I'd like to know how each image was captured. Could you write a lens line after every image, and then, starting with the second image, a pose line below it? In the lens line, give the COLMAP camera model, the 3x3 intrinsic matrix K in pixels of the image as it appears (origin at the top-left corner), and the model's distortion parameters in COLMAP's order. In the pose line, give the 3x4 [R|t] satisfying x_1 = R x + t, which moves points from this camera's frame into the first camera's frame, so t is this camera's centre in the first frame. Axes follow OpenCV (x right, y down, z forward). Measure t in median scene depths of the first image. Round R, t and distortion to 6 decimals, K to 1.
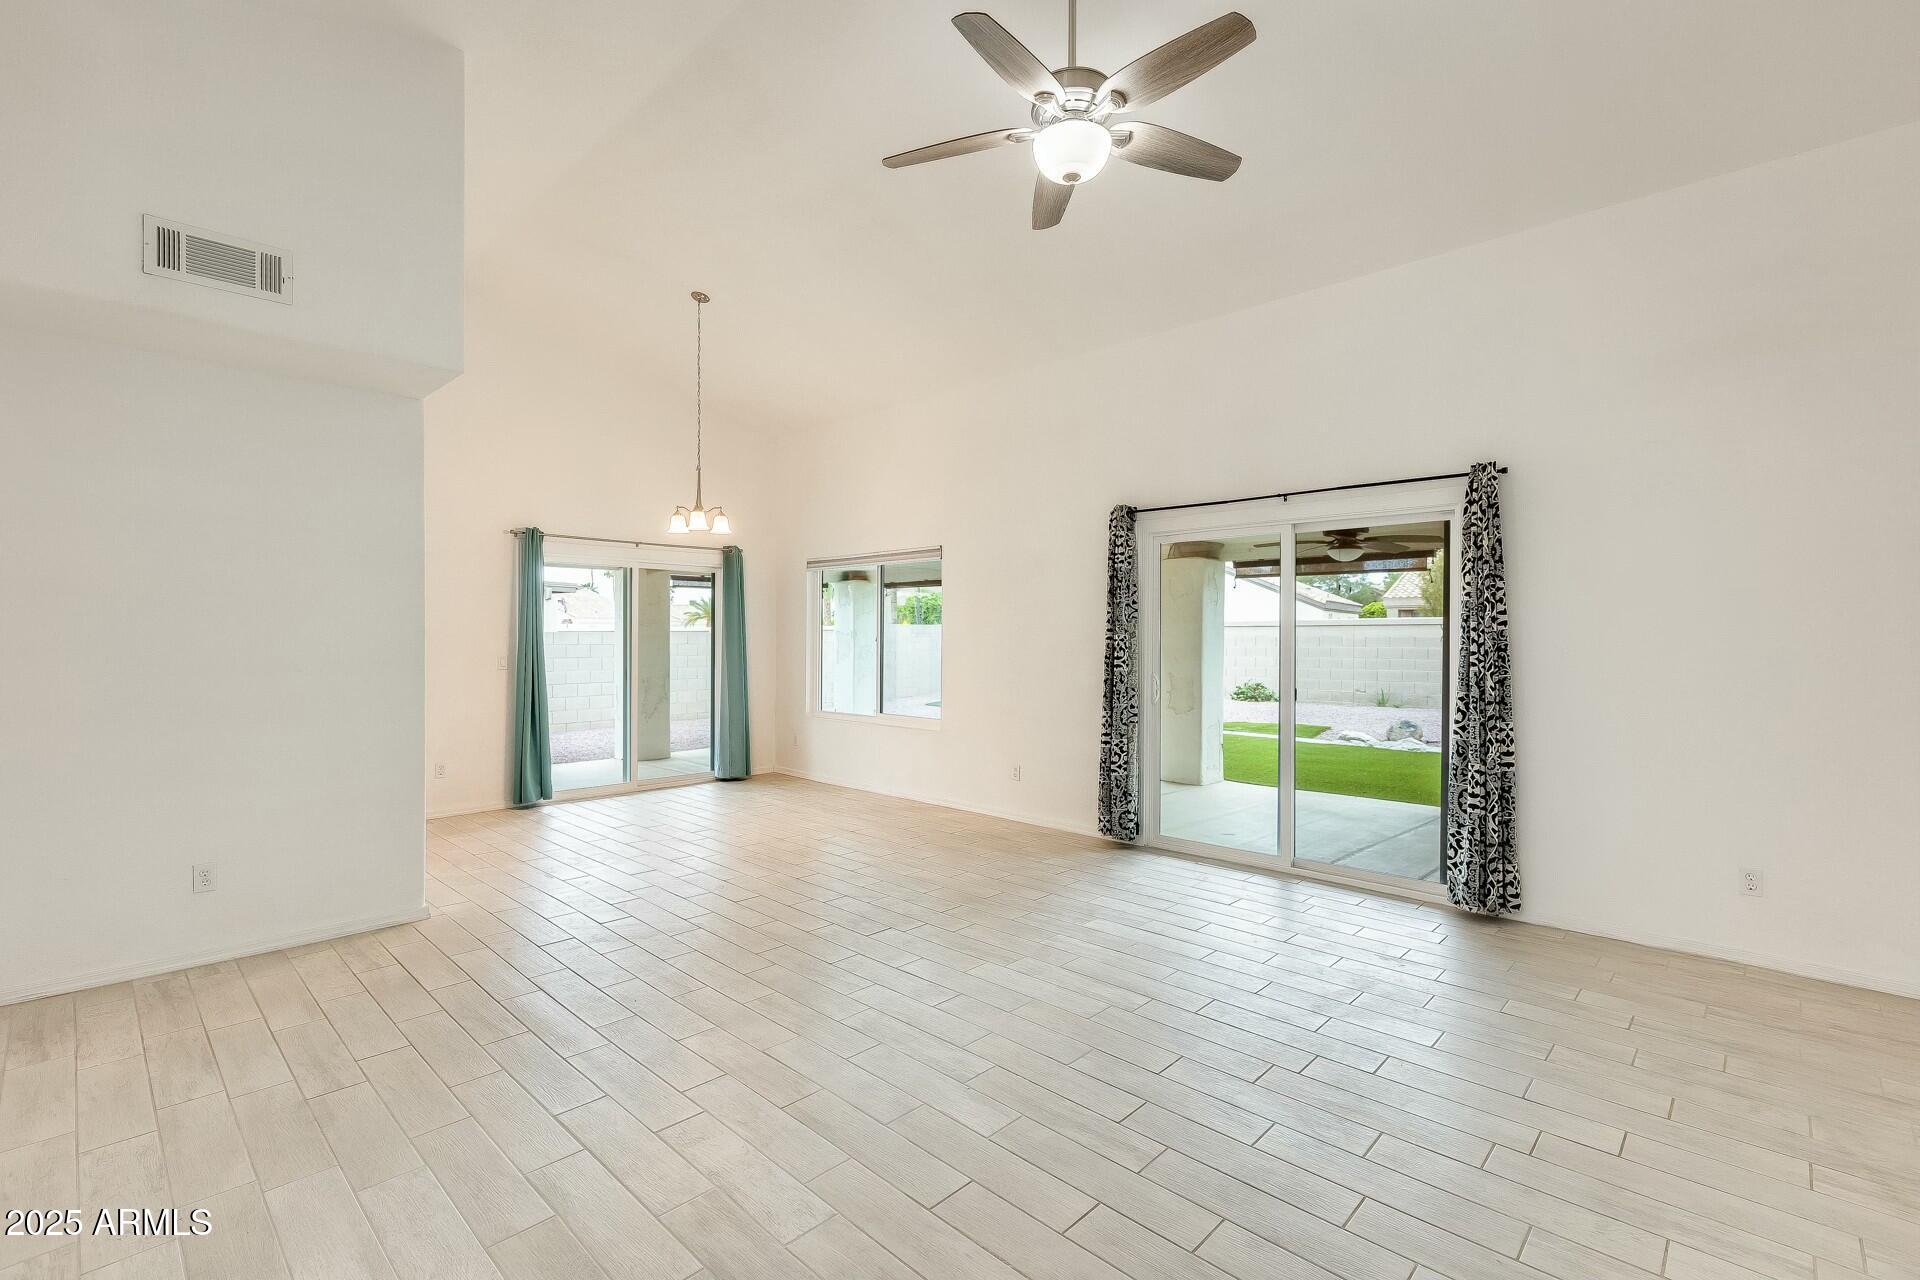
lens RADIAL K [[868.3, 0, 960.0], [0, 868.3, 640.0], [0, 0, 1]] dist [-0.000398, 0.000319]
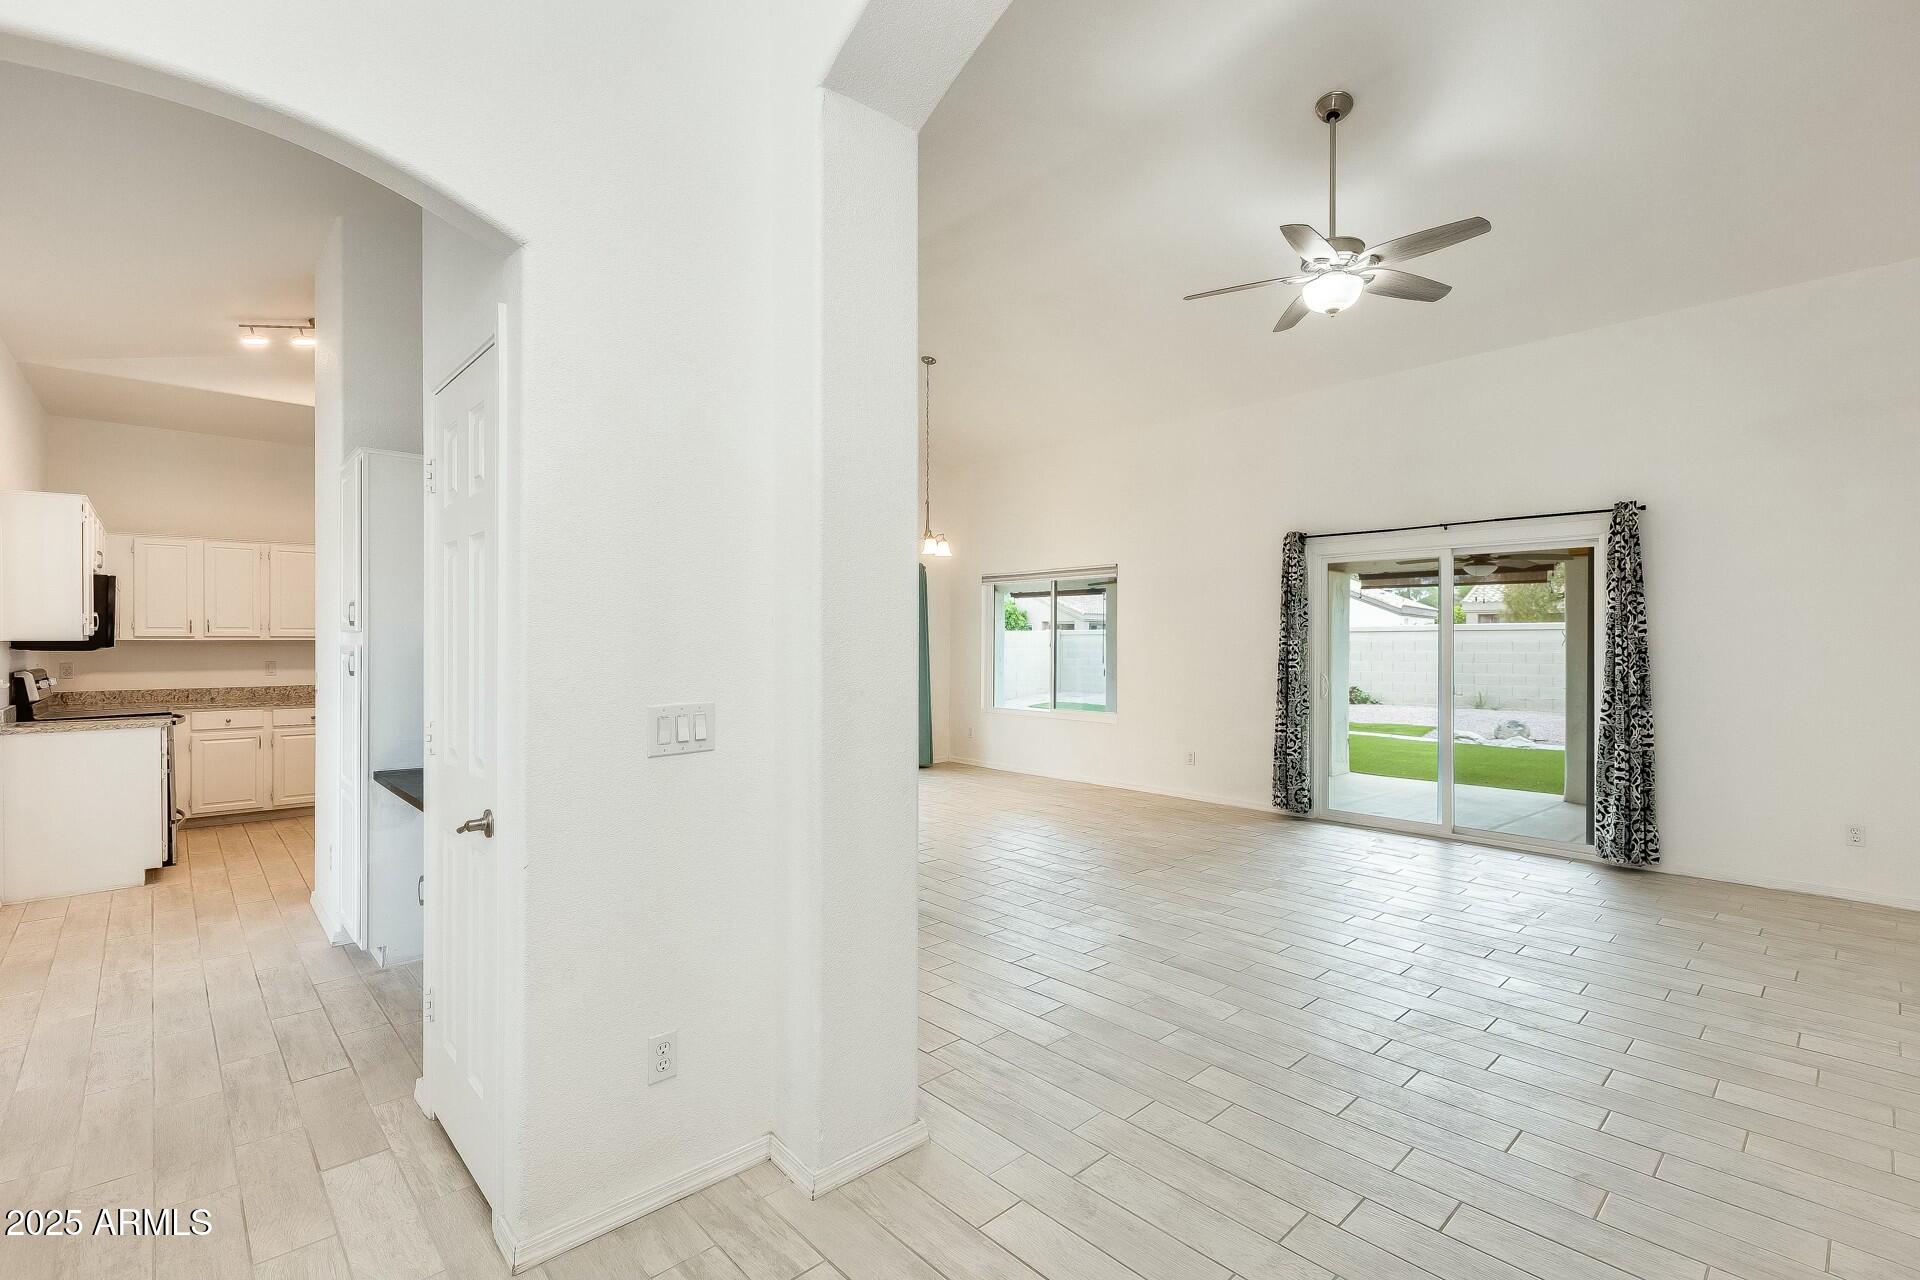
lens RADIAL K [[879.5, 0, 953.0], [0, 879.5, 639.9], [0, 0, 1]] dist [0.000593, -0.000596]
pose [[0.998218, -0.001514, -0.059650, -0.271994], [0.001131, 0.999979, -0.006455, 0.000387], [0.059658, 0.006376, 0.998198, -0.300058]]
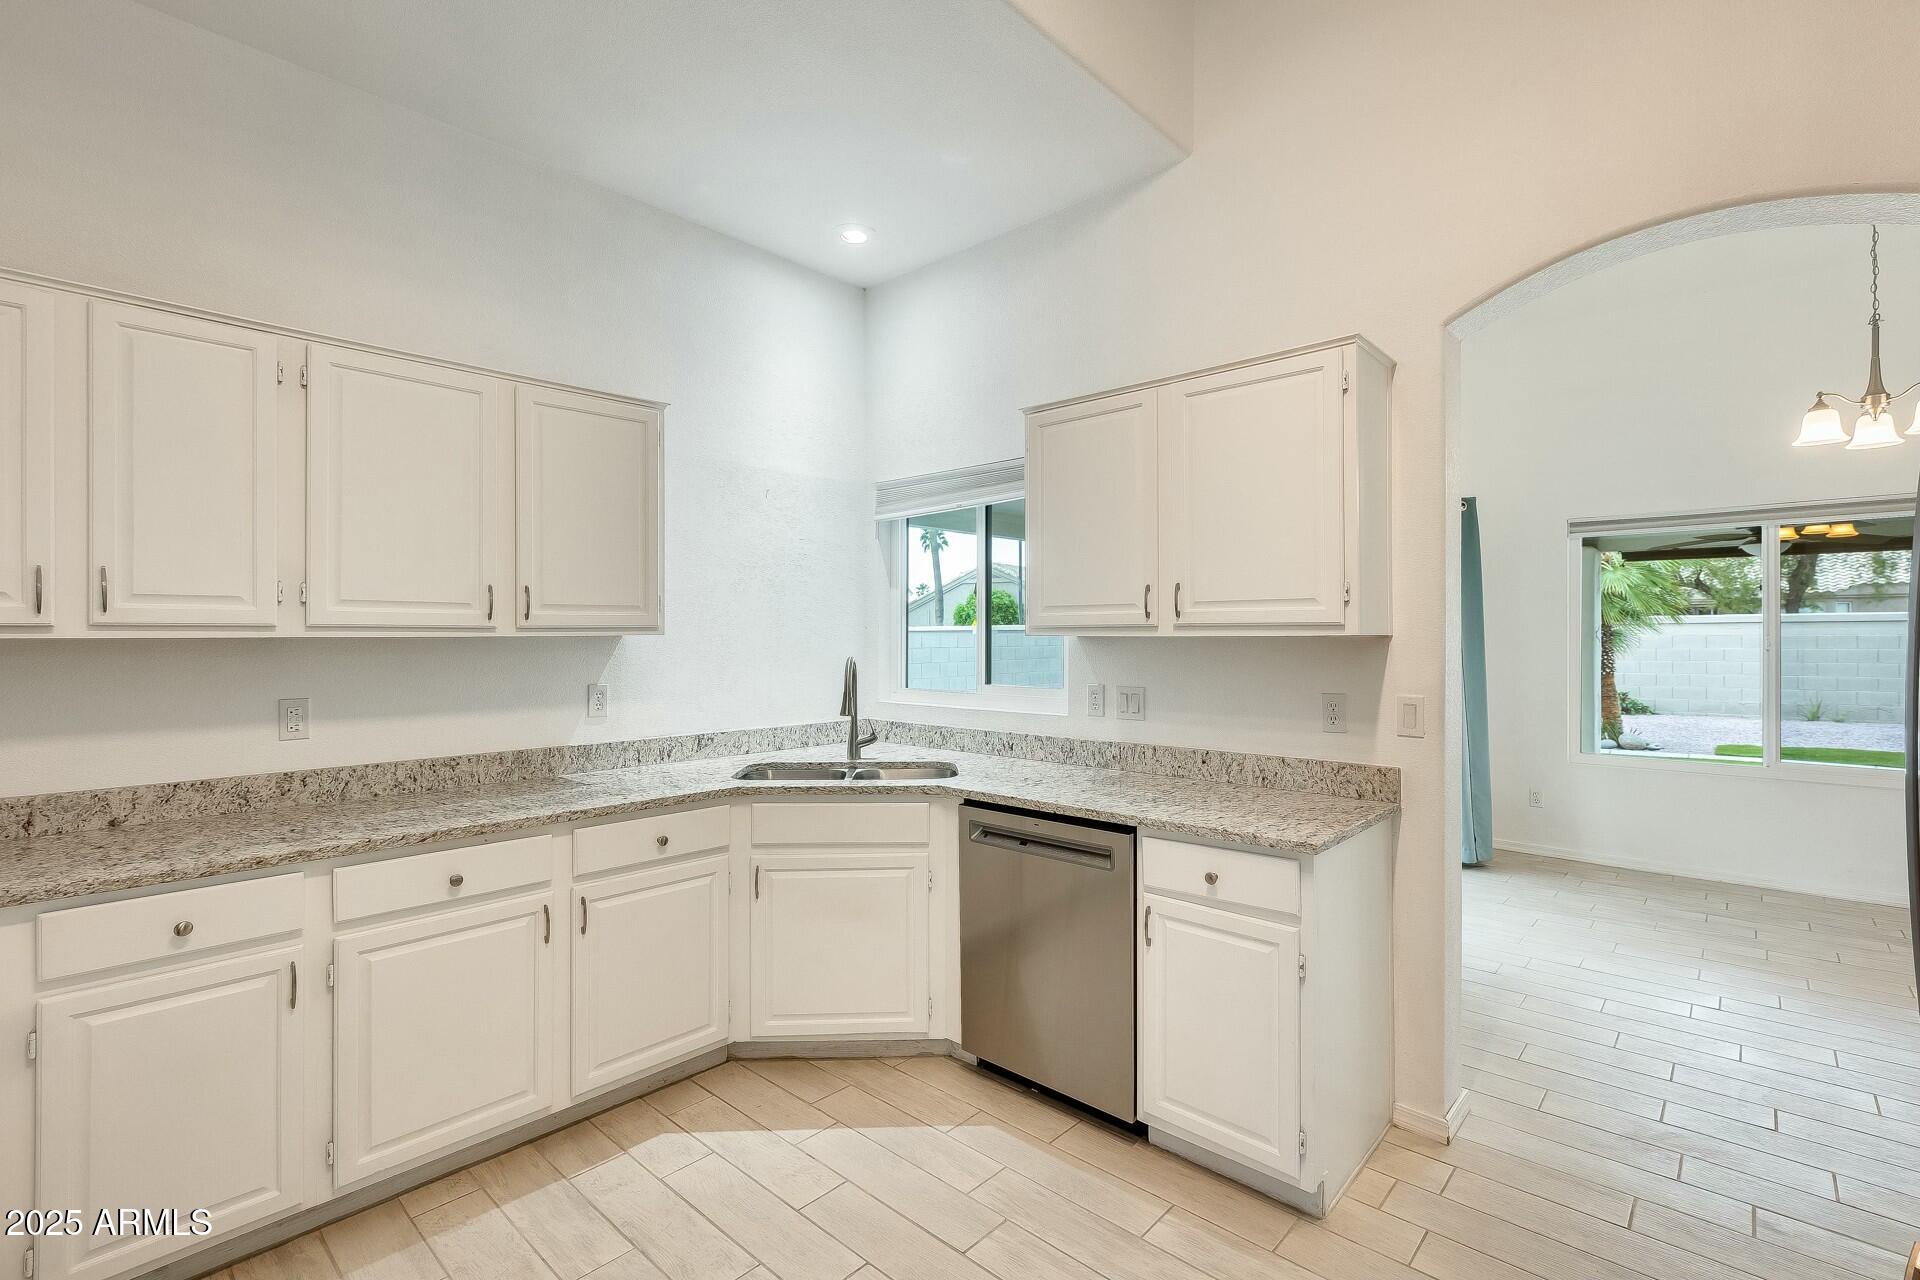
lens RADIAL K [[861.7, 0, 950.7], [0, 861.7, 635.7], [0, 0, 1]] dist [-0.000280, -0.000172]
pose [[0.999572, -0.004714, 0.028879, -1.230934], [0.004945, 0.999956, -0.007935, -0.006119], [-0.028840, 0.008074, 0.999551, 0.692225]]
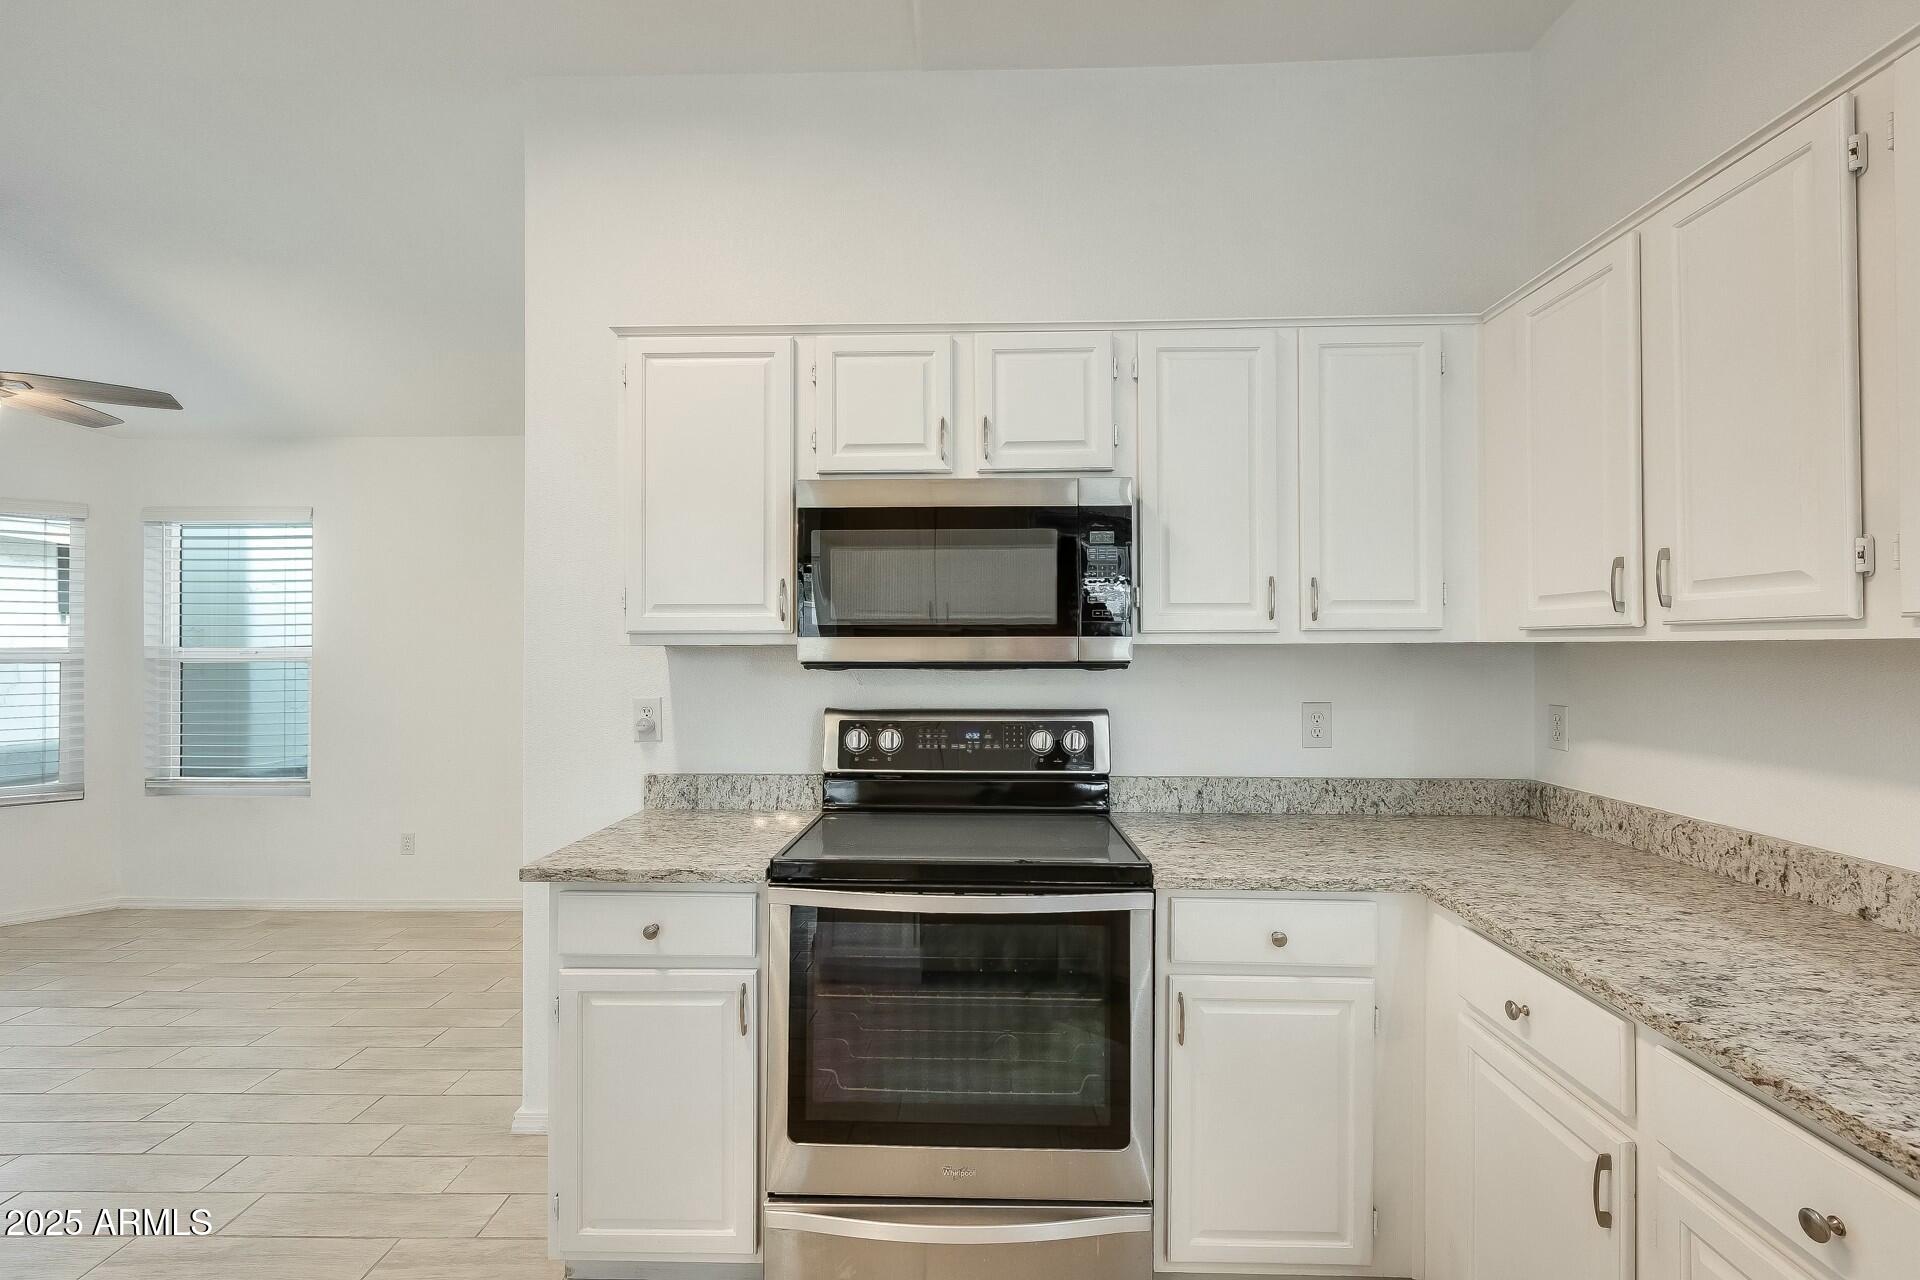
lens RADIAL K [[861.7, 0, 950.7], [0, 861.7, 635.7], [0, 0, 1]] dist [-0.000280, -0.000172]
pose [[-0.735023, -0.006217, -0.678014, -1.208742], [-0.002383, 0.999975, -0.006586, -0.009842], [0.678039, -0.003225, -0.735019, 1.204011]]
